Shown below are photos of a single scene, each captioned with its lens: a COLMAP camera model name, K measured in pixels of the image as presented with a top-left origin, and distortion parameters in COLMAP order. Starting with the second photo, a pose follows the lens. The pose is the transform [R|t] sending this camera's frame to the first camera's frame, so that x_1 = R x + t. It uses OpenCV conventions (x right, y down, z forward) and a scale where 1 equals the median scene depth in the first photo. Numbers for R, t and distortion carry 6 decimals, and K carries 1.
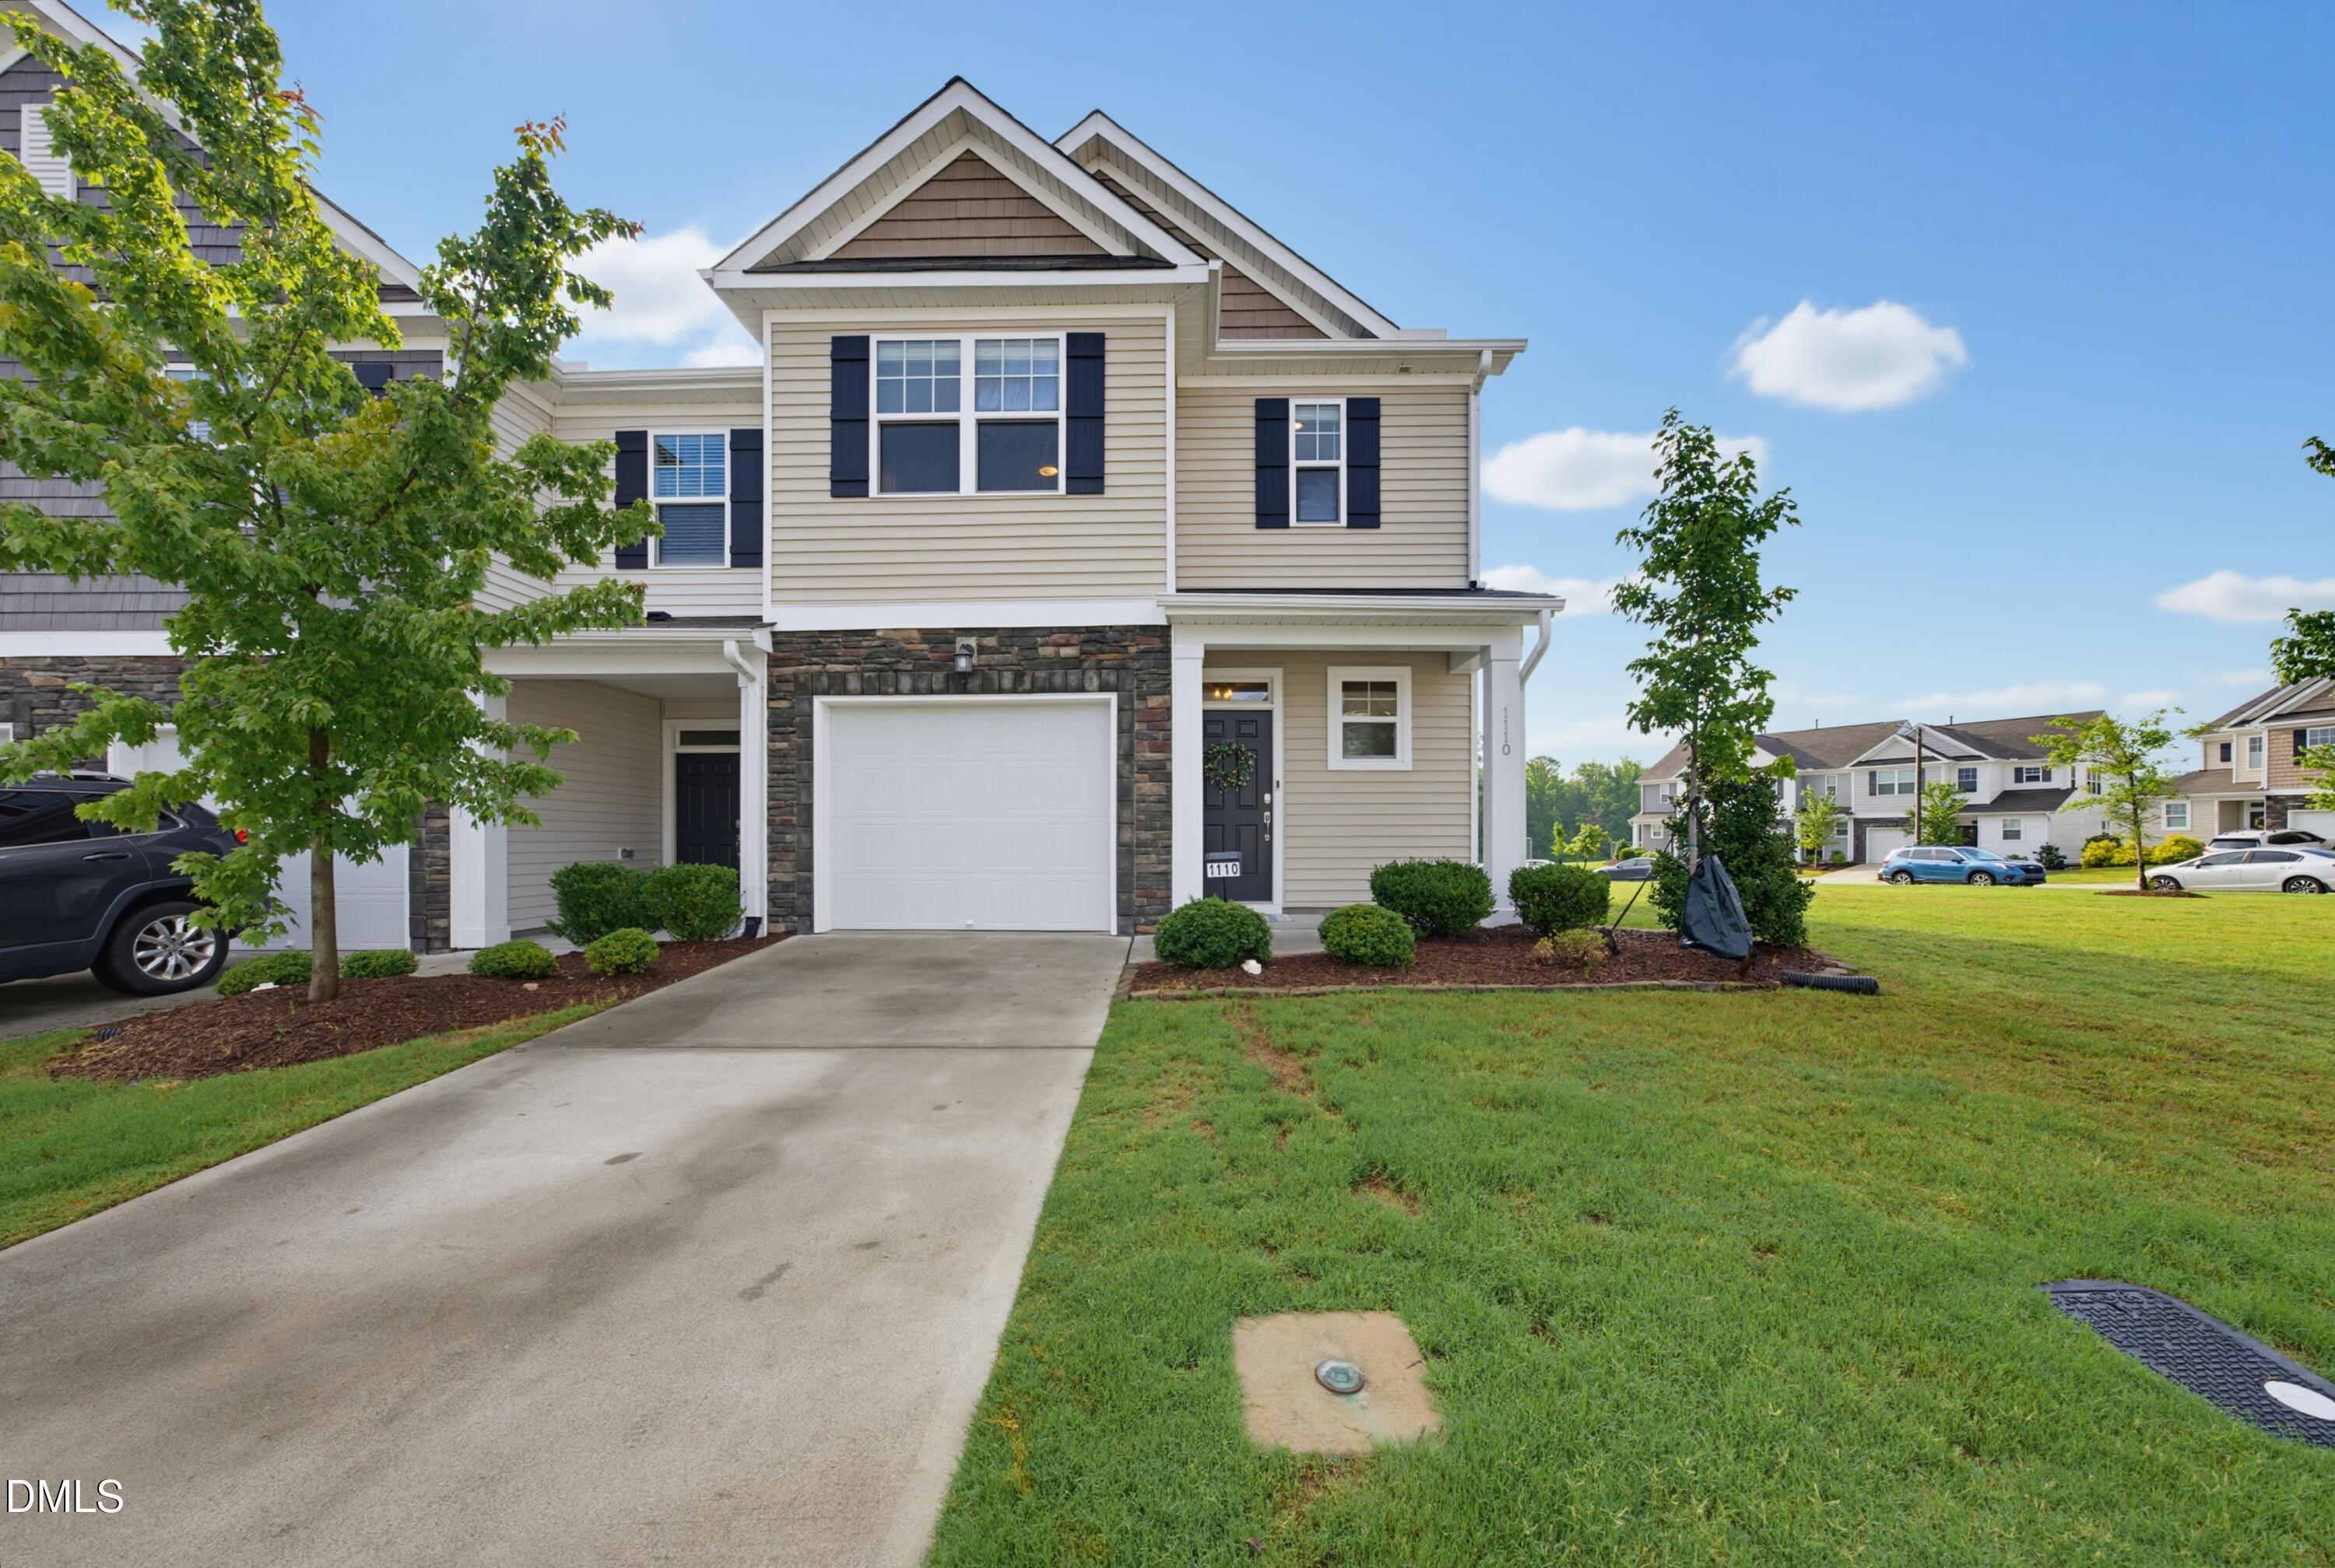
lens RADIAL K [[803.0, 0, 1148.8], [0, 803.0, 816.4], [0, 0, 1]] dist [-0.005252, 0.004792]
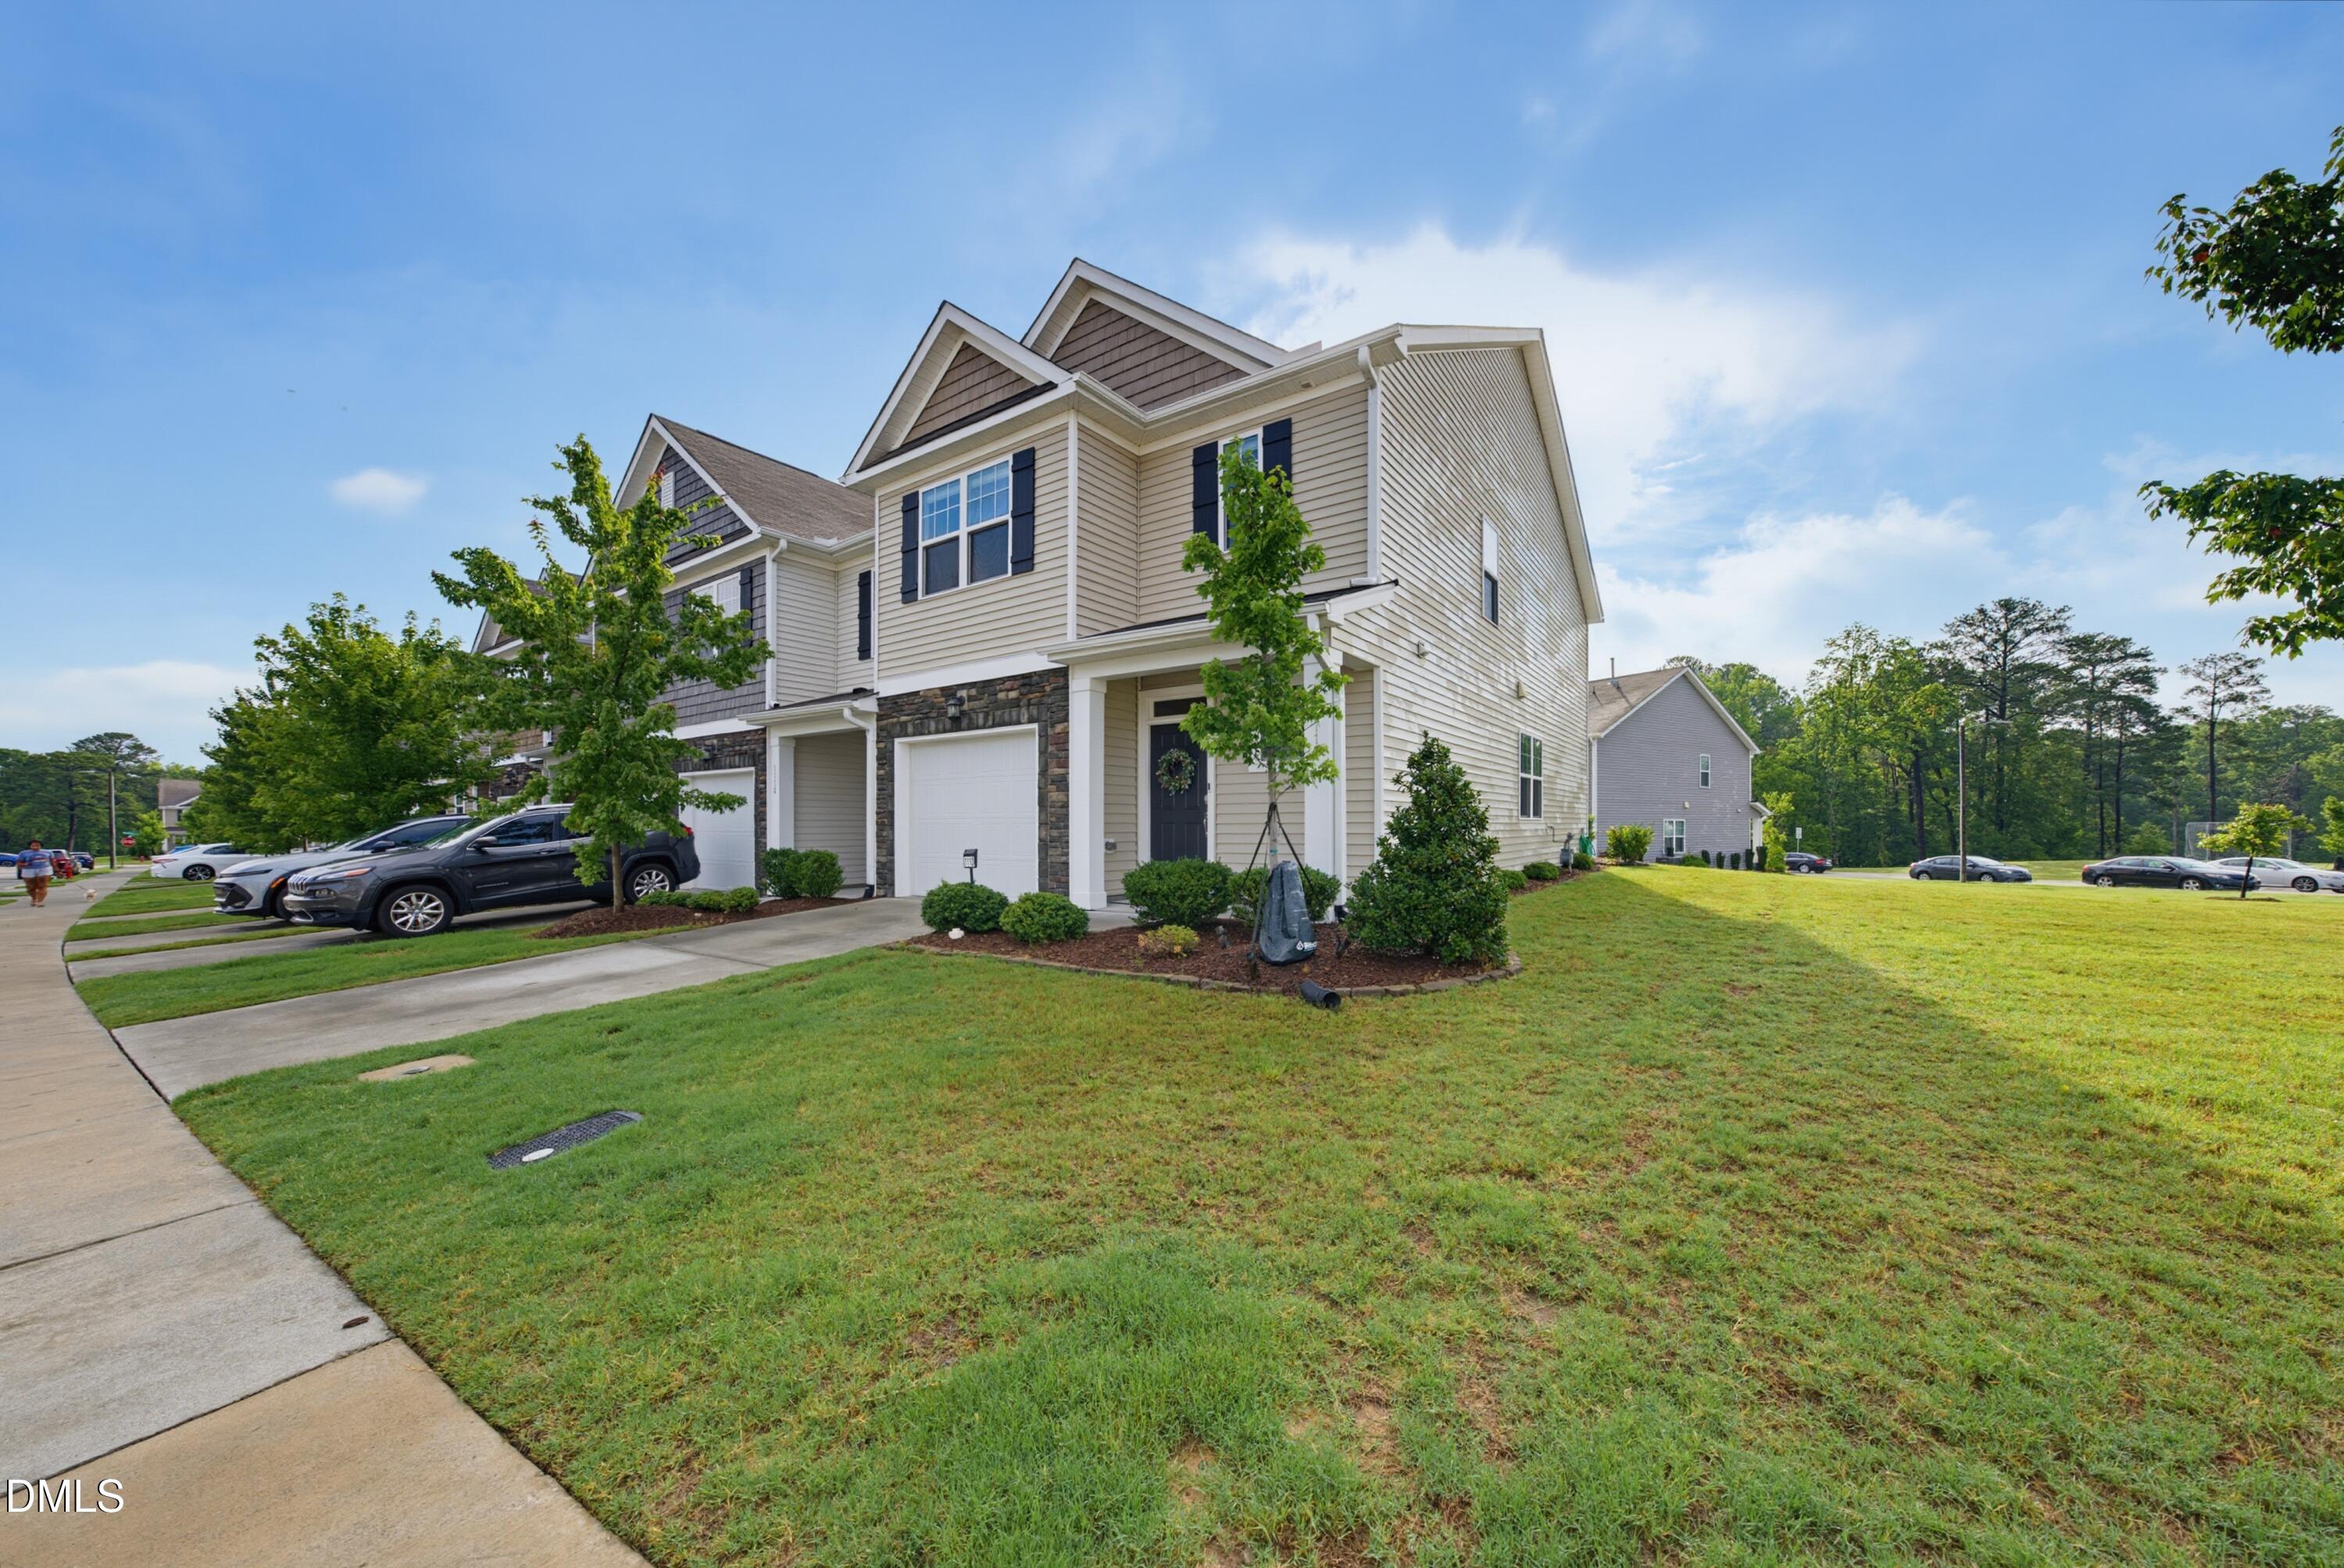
lens RADIAL K [[806.1, 0, 1179.1], [0, 806.1, 788.6], [0, 0, 1]] dist [-0.005252, 0.004792]
pose [[0.829714, -0.024199, -0.557664, 0.859544], [0.017619, 0.999697, -0.017166, -0.021591], [0.557910, 0.004417, 0.829889, 0.048416]]
